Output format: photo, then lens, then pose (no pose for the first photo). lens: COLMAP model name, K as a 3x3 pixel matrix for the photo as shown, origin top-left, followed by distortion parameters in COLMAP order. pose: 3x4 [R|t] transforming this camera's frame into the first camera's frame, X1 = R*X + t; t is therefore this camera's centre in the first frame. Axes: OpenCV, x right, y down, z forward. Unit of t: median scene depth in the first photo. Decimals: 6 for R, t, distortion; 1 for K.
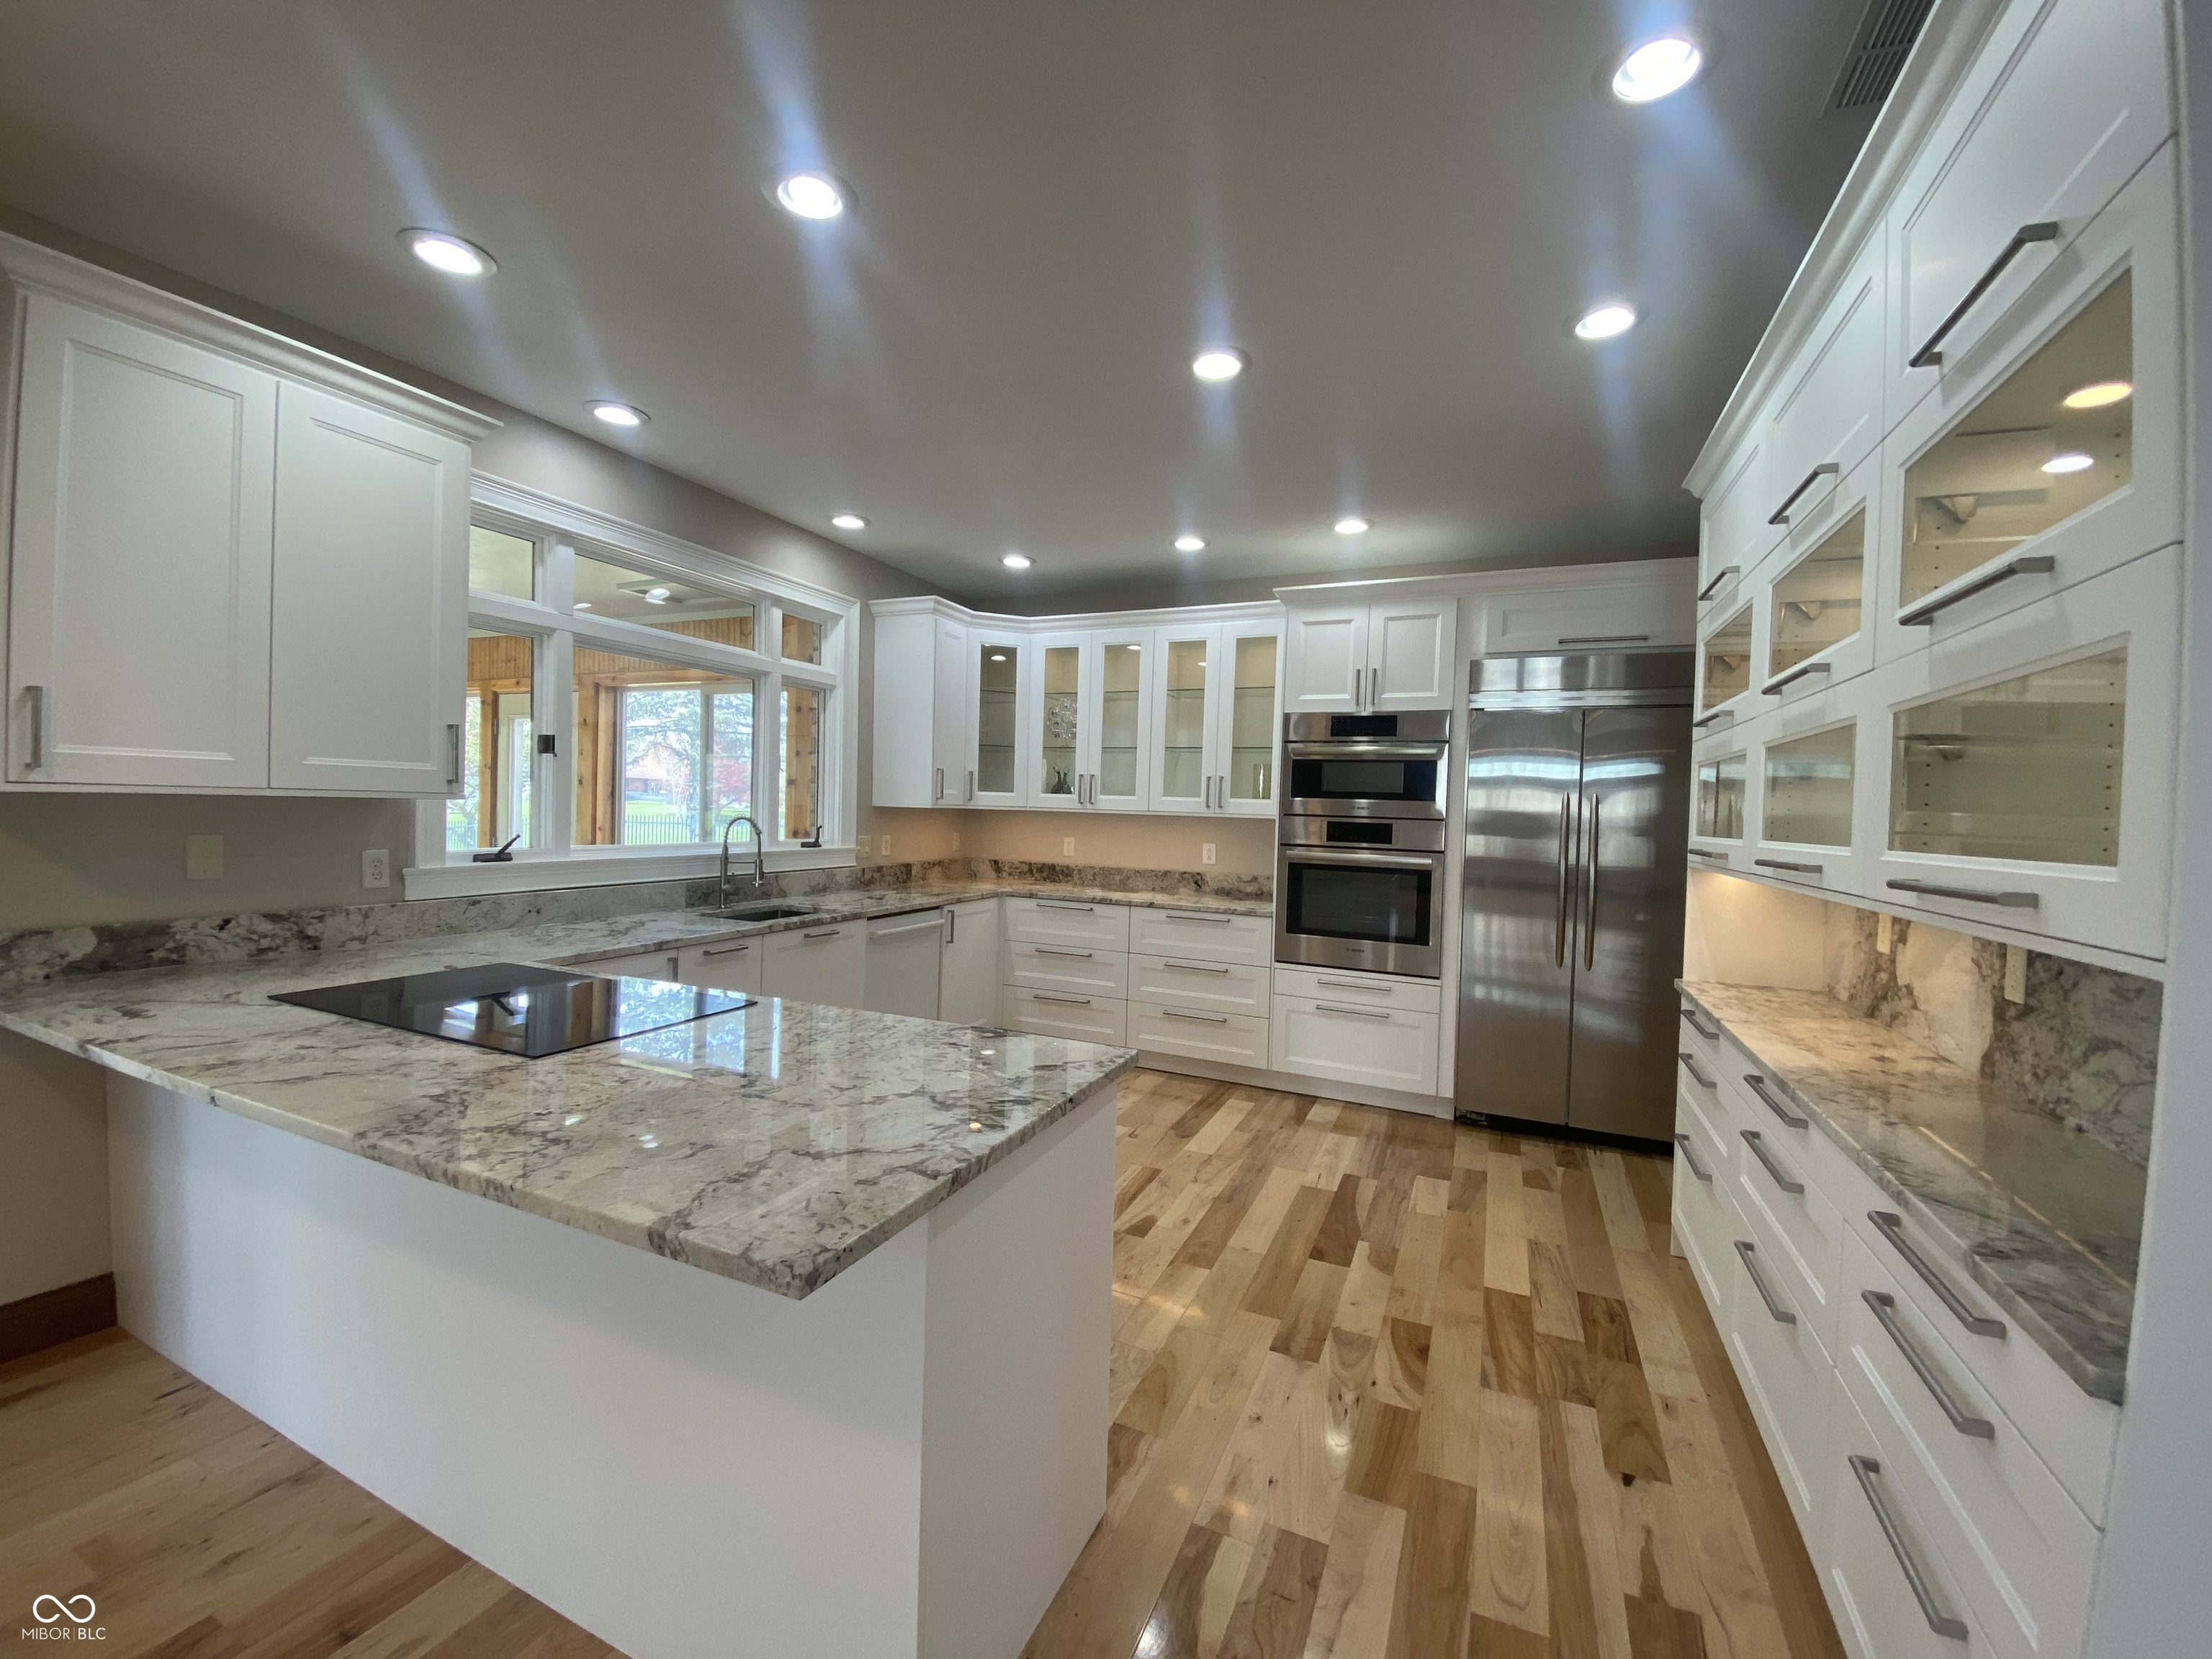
lens RADIAL K [[888.6, 0, 1103.1], [0, 888.6, 819.9], [0, 0, 1]] dist [0.026230, -0.023852]
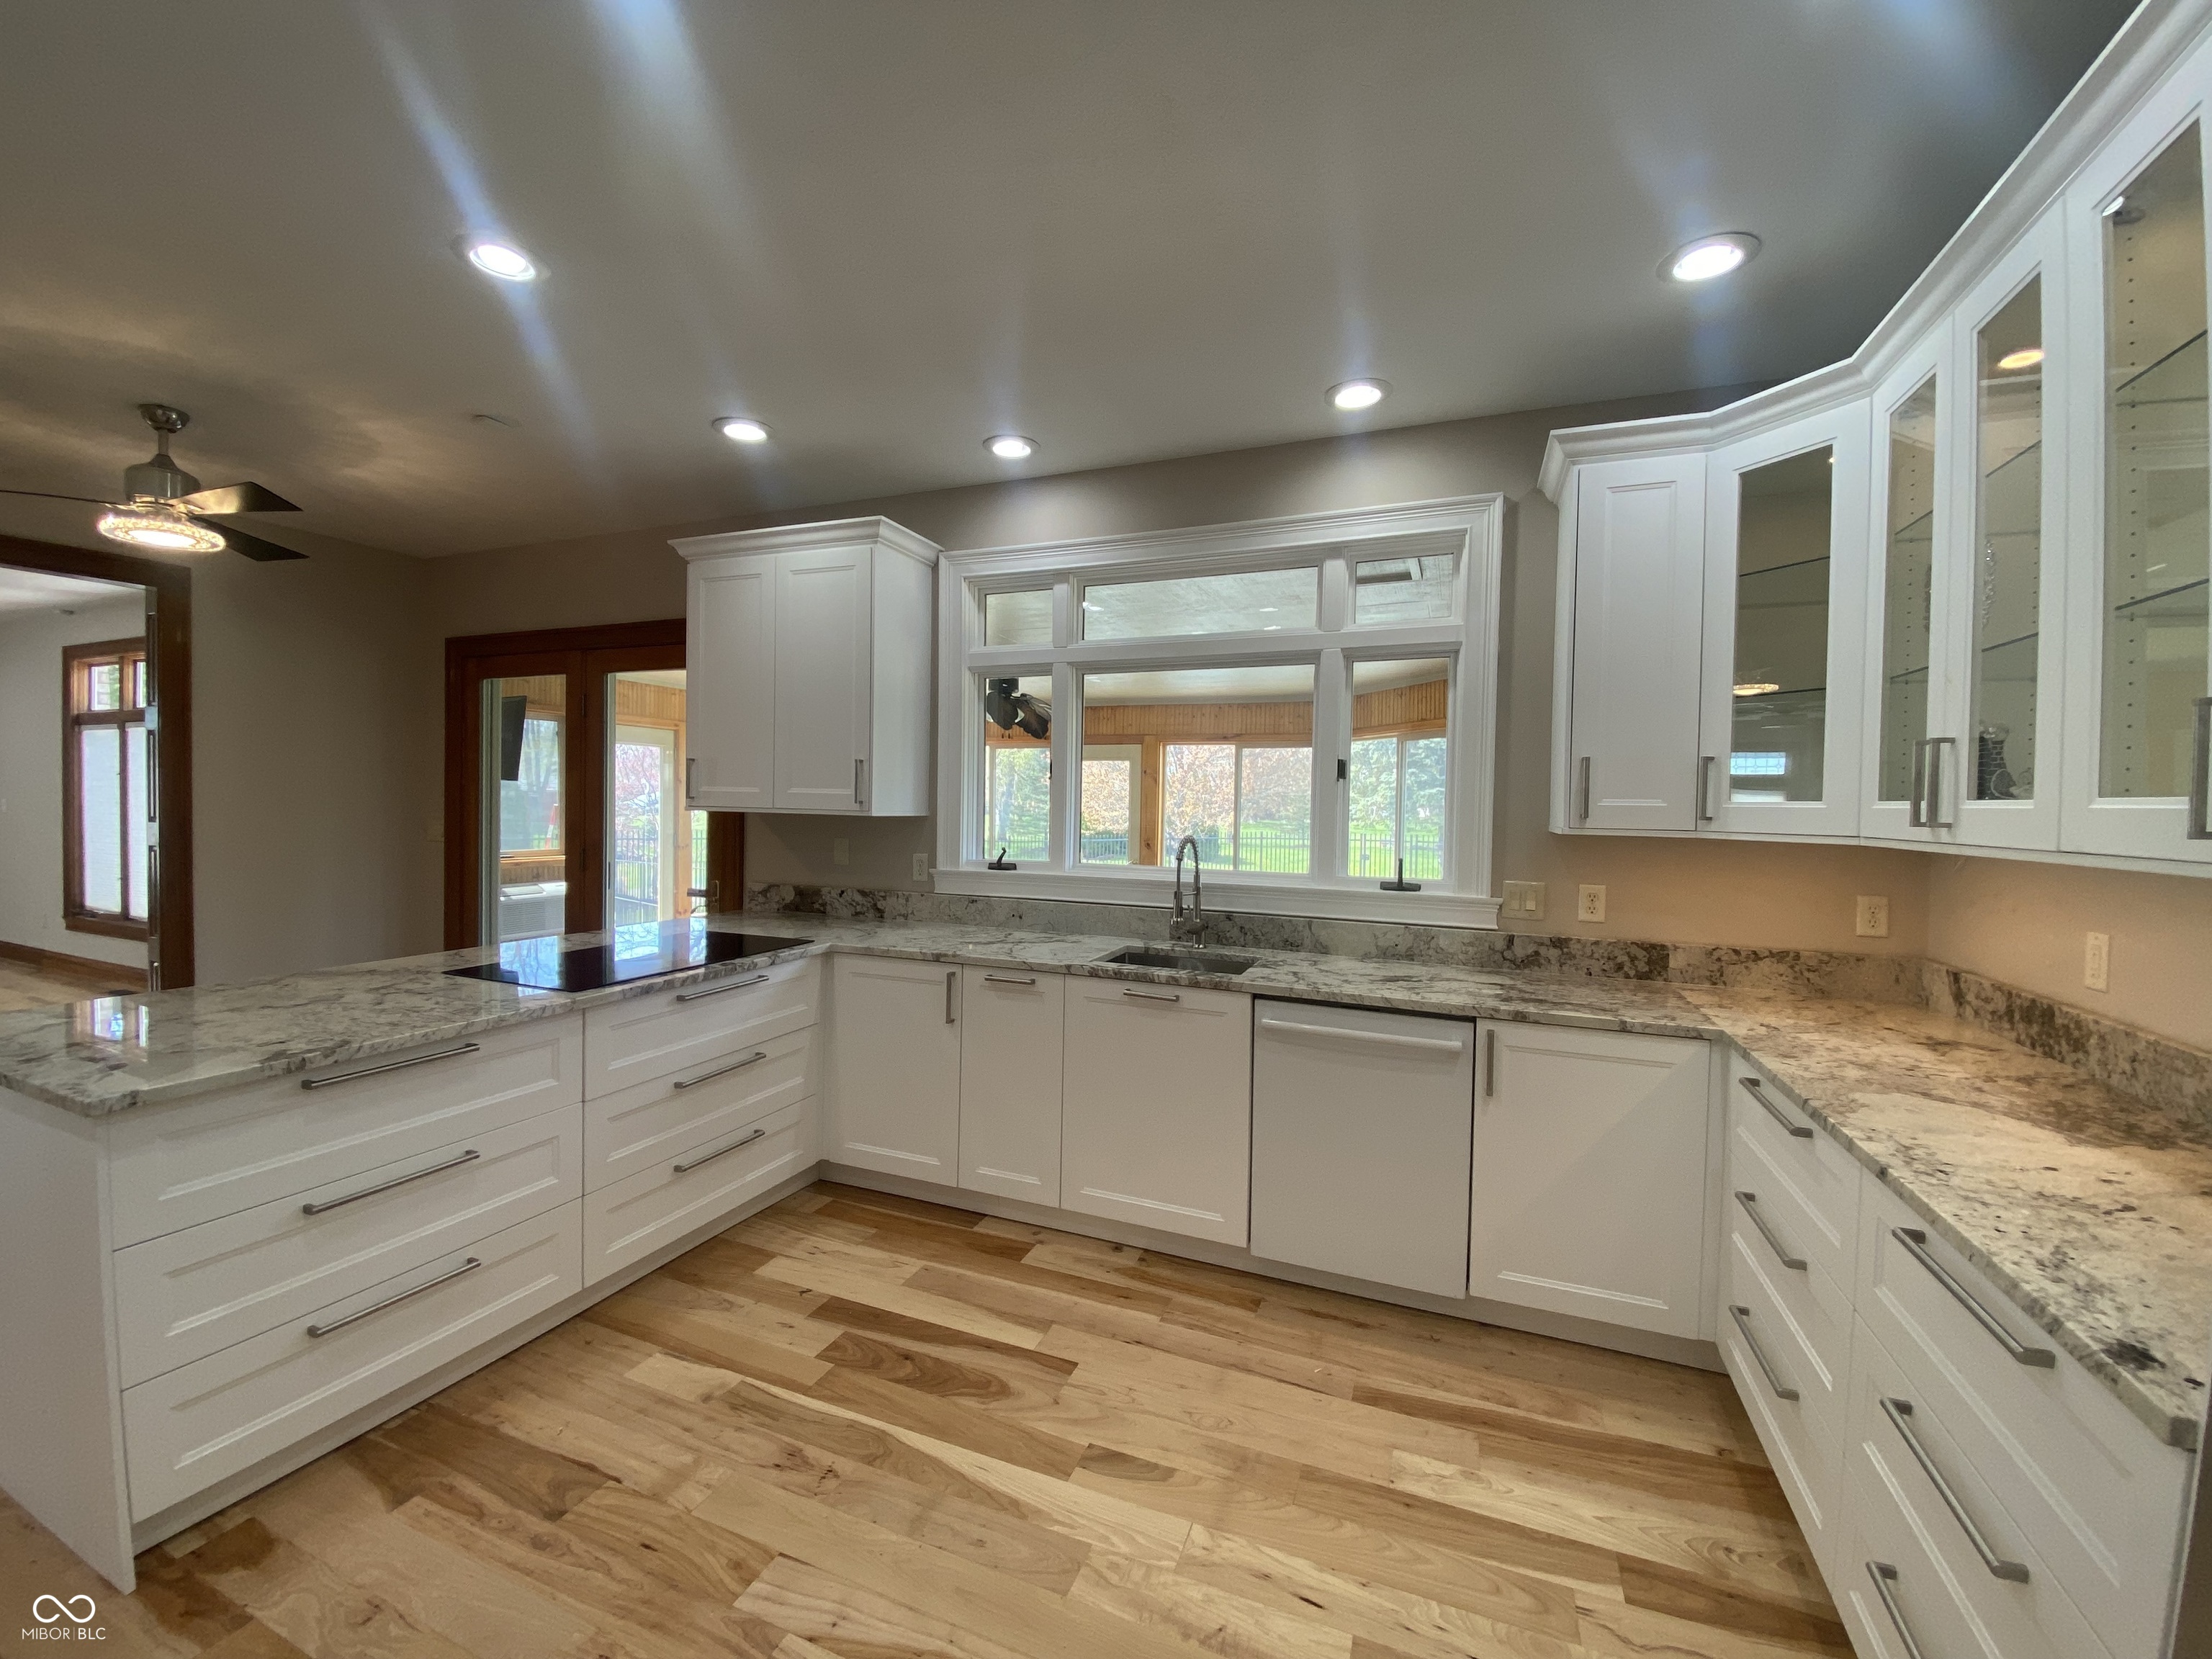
lens RADIAL K [[870.6, 0, 1109.6], [0, 870.6, 819.9], [0, 0, 1]] dist [0.062137, -0.043195]
pose [[0.040068, -0.016181, -0.999066, 0.511146], [-0.036031, 0.999195, -0.017628, -0.004845], [0.998547, 0.036703, 0.039453, 1.153914]]
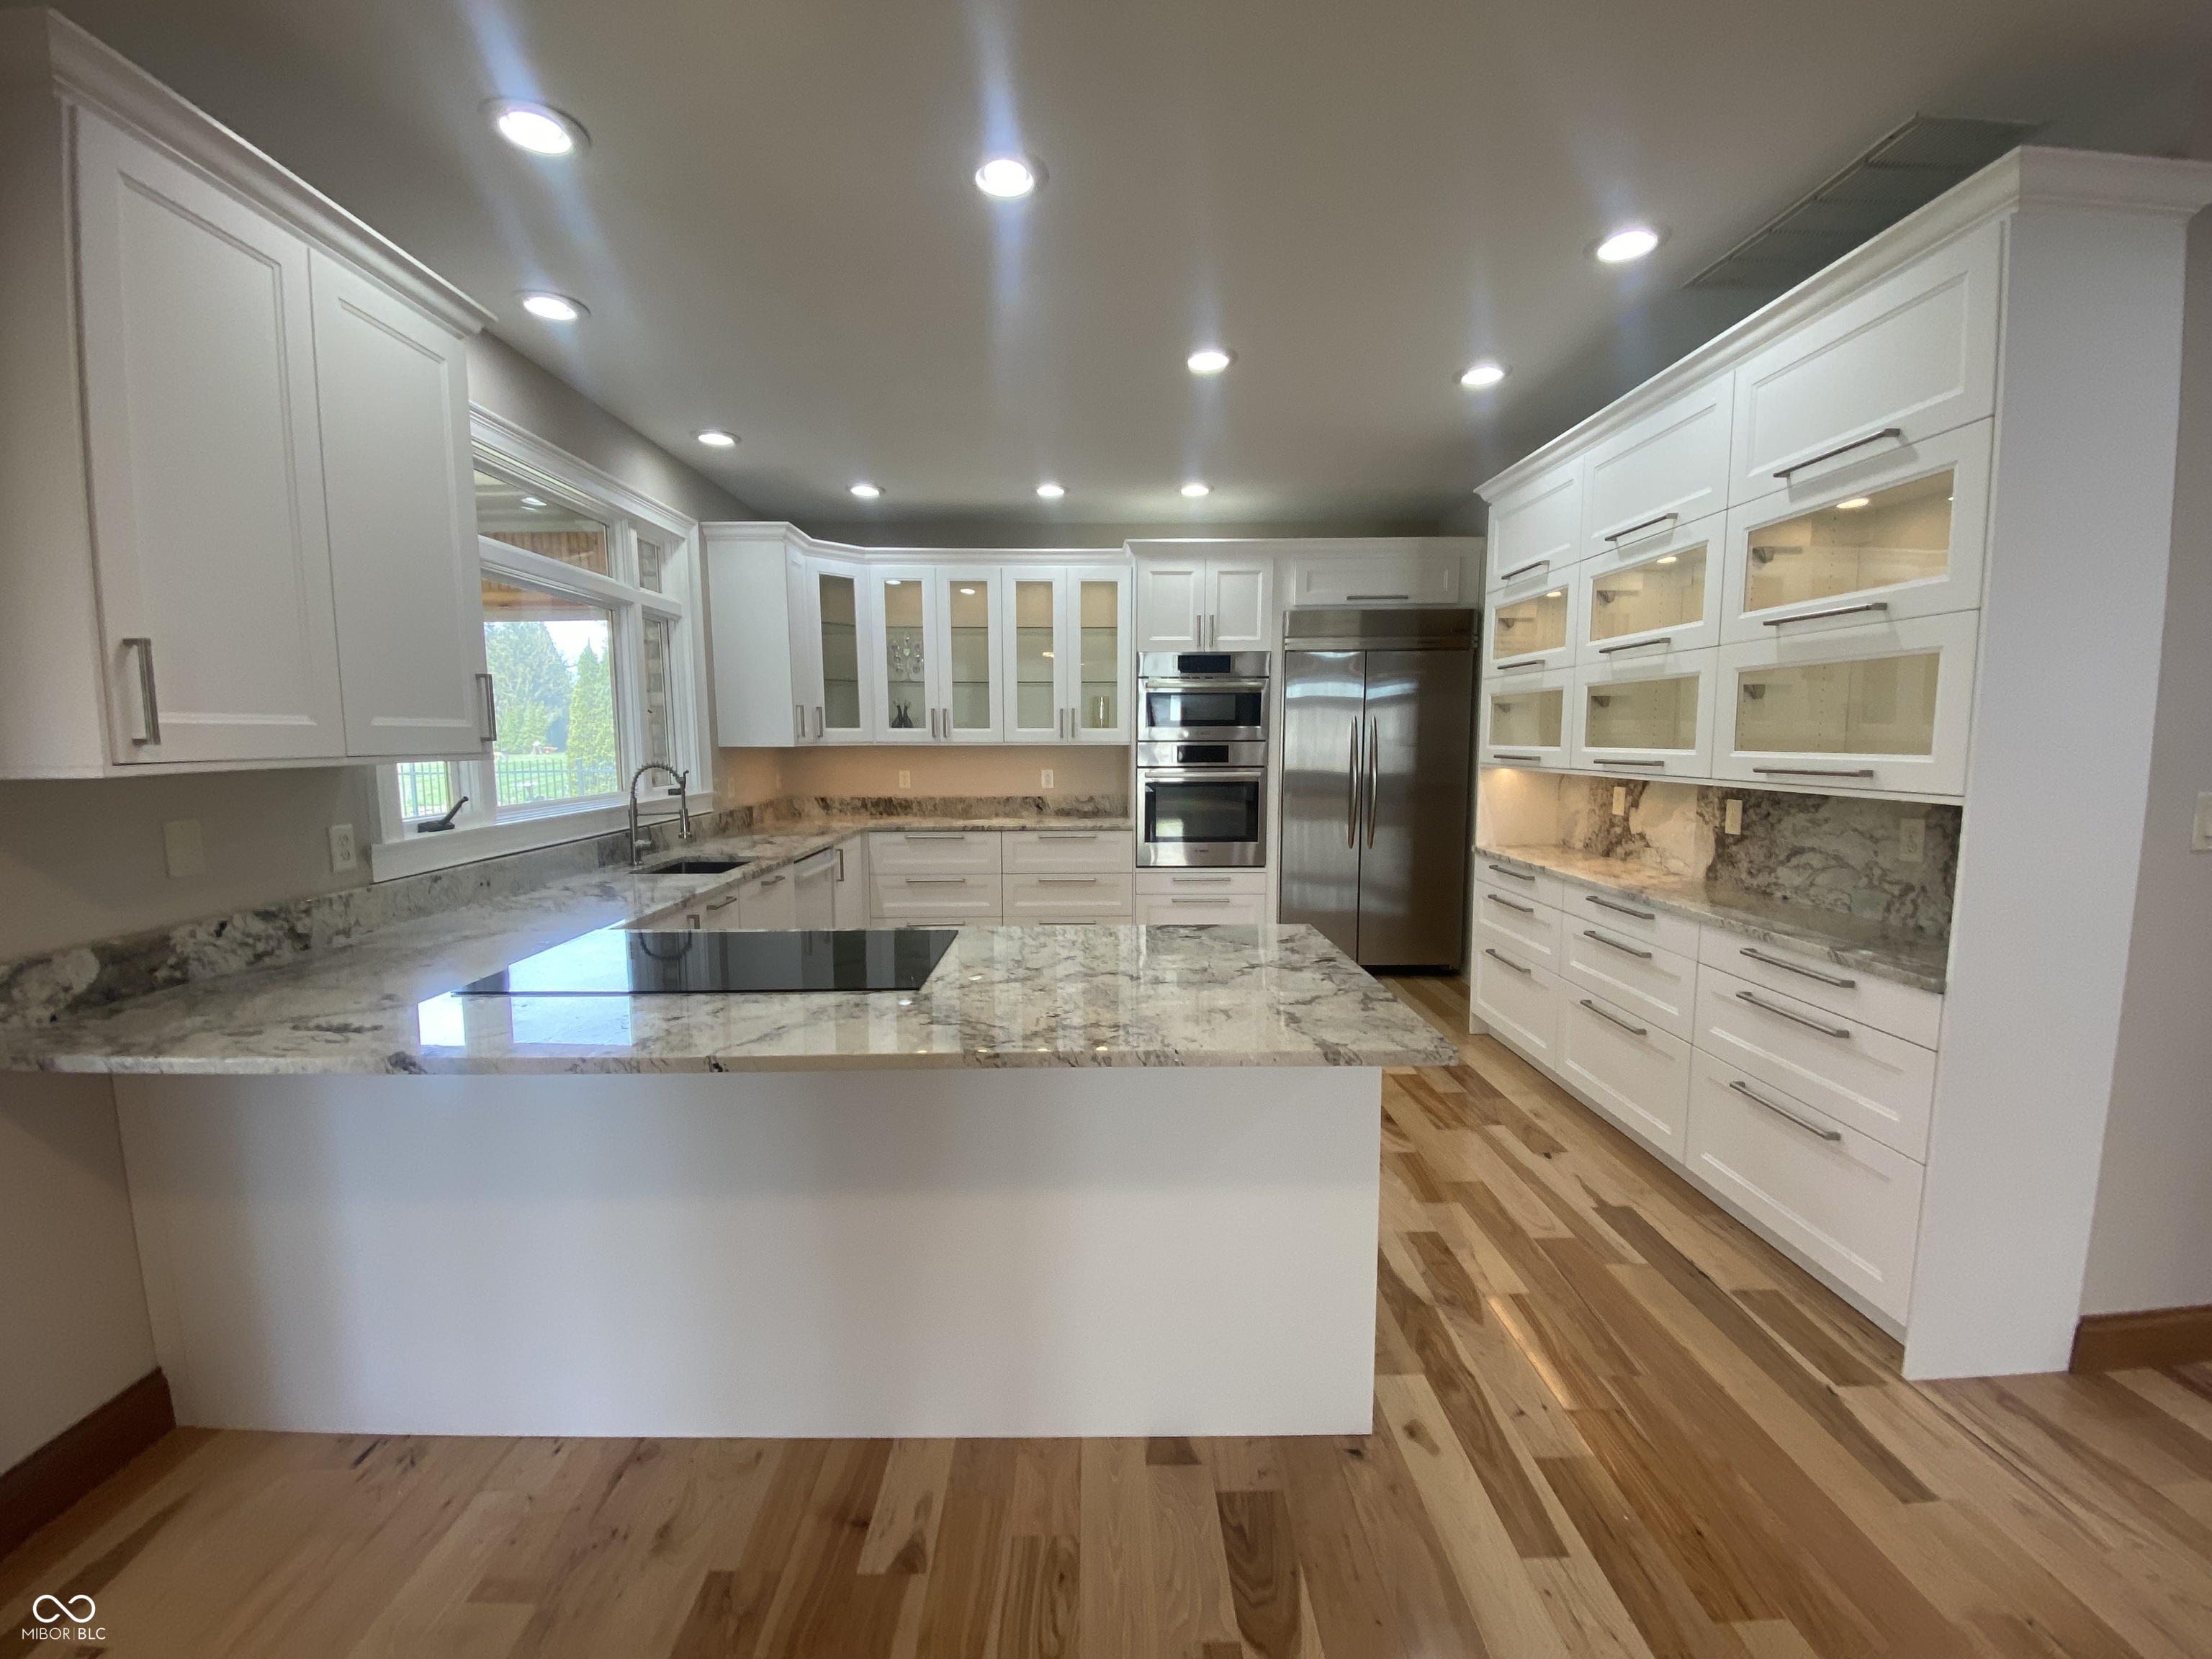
lens RADIAL K [[888.6, 0, 1103.1], [0, 888.6, 819.9], [0, 0, 1]] dist [0.026230, -0.023852]
pose [[0.907195, -0.073750, 0.414195, -0.480237], [0.038070, 0.994867, 0.093758, -0.020444], [-0.418984, -0.069288, 0.905346, -0.042348]]
